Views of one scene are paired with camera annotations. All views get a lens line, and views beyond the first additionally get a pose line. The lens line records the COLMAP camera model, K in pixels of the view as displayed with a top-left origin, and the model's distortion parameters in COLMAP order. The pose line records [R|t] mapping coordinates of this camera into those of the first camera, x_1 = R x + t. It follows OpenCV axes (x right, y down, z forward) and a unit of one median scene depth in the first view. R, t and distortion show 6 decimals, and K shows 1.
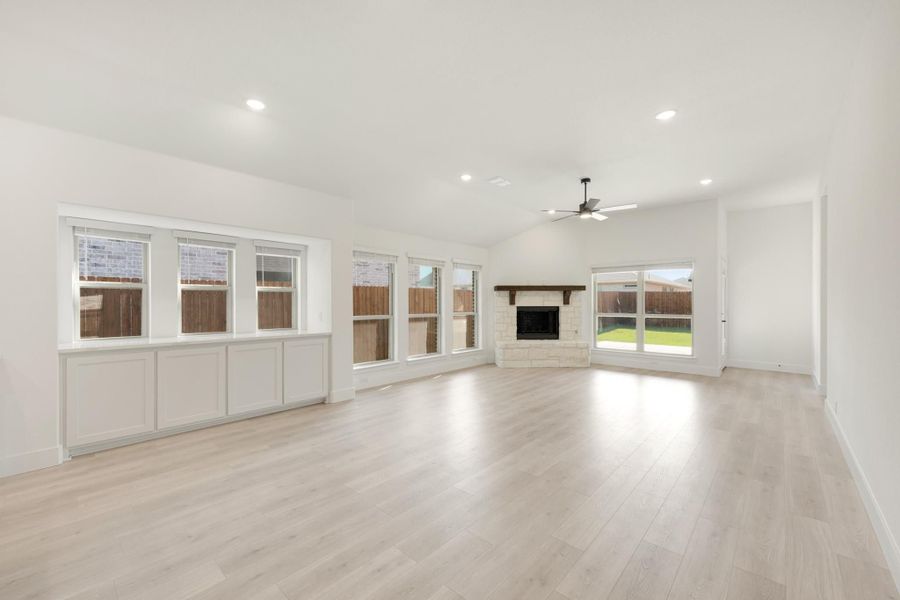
lens RADIAL K [[362.9, 0, 447.8], [0, 362.9, 303.1], [0, 0, 1]] dist [-0.000366, 0.000108]
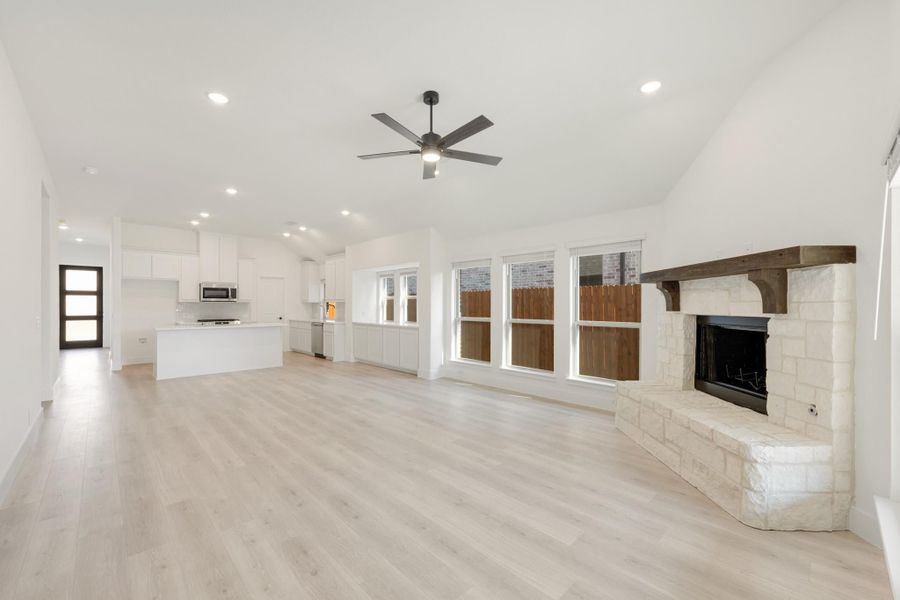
lens RADIAL K [[362.9, 0, 447.8], [0, 362.9, 303.1], [0, 0, 1]] dist [-0.000366, 0.000108]
pose [[-0.056321, -0.004806, -0.998401, 0.675623], [-0.001931, 0.999987, -0.004705, -0.002717], [0.998411, 0.001663, -0.056329, 0.748067]]
